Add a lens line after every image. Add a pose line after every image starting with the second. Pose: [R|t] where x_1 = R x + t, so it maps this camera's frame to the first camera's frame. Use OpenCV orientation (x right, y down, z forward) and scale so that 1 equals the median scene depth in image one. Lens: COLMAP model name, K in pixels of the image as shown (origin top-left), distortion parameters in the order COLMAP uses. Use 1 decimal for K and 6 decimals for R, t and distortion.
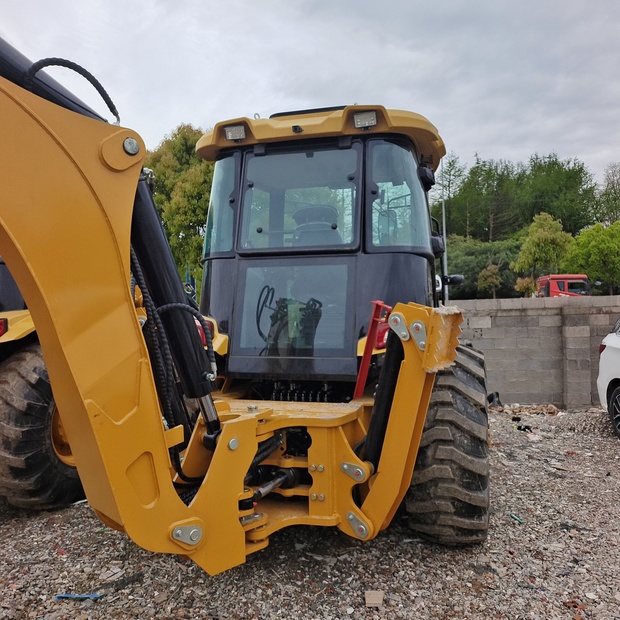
lens RADIAL K [[562.8, 0, 318.0], [0, 562.8, 308.6], [0, 0, 1]] dist [0.025050, 0.022351]
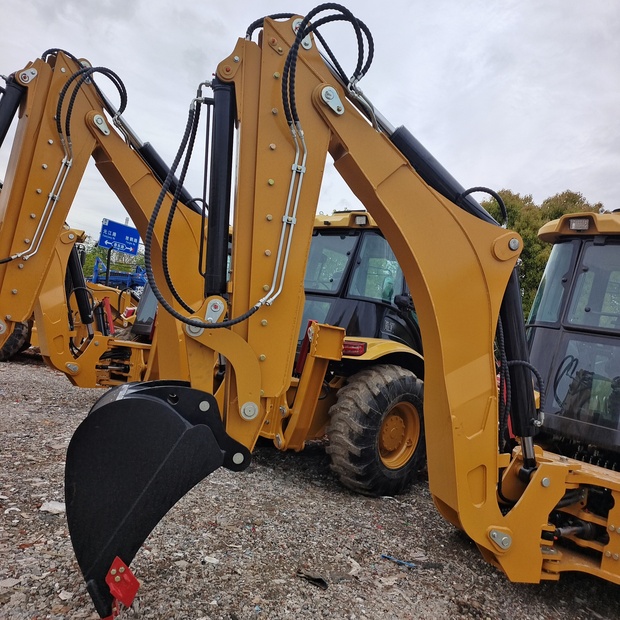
lens RADIAL K [[571.3, 0, 309.6], [0, 571.3, 306.5], [0, 0, 1]] dist [0.038988, 0.025475]
pose [[0.872953, 0.160004, -0.460816, -0.057416], [-0.198175, 0.979531, -0.035305, 0.007408], [0.445735, 0.122142, 0.886793, -0.288558]]
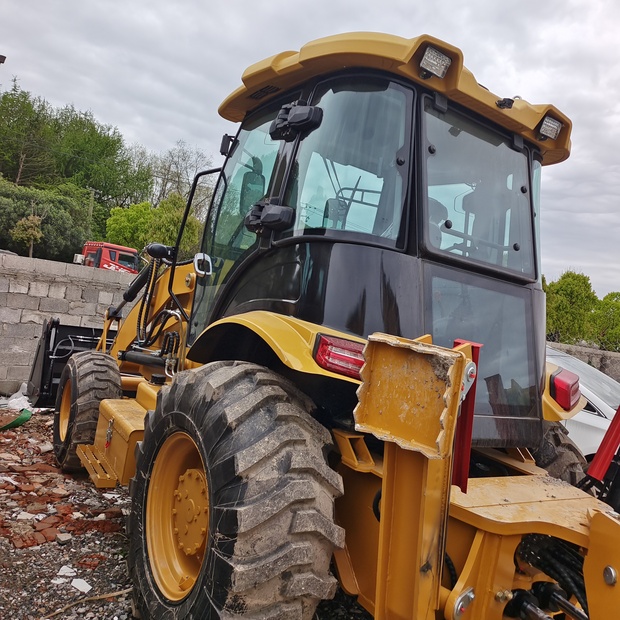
lens RADIAL K [[562.8, 0, 318.0], [0, 562.8, 308.6], [0, 0, 1]] dist [0.025050, 0.022351]
pose [[0.632570, 0.120671, 0.765045, -0.701156], [-0.174518, 0.984592, -0.011001, -0.006516], [-0.754585, -0.126555, 0.643883, 0.677784]]
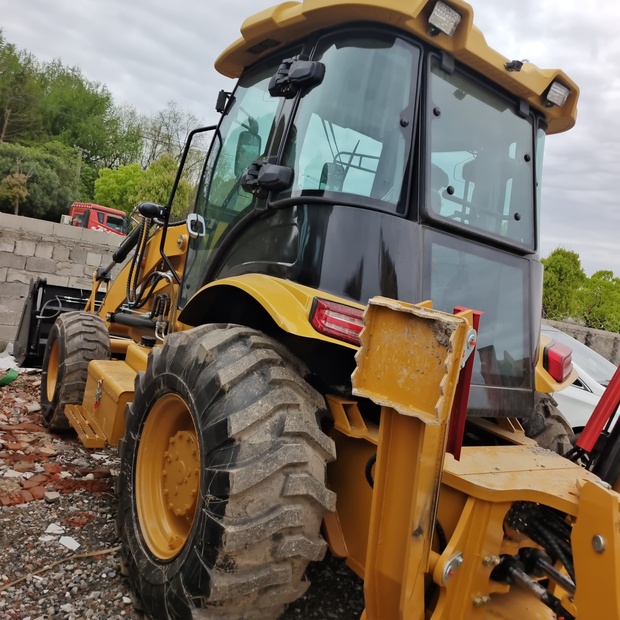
lens RADIAL K [[562.8, 0, 318.0], [0, 562.8, 308.6], [0, 0, 1]] dist [0.025050, 0.022351]
pose [[0.614106, 0.097600, 0.783165, -0.696242], [-0.203077, 0.978452, 0.037302, 0.002033], [-0.762649, -0.181950, 0.620694, 0.691364]]
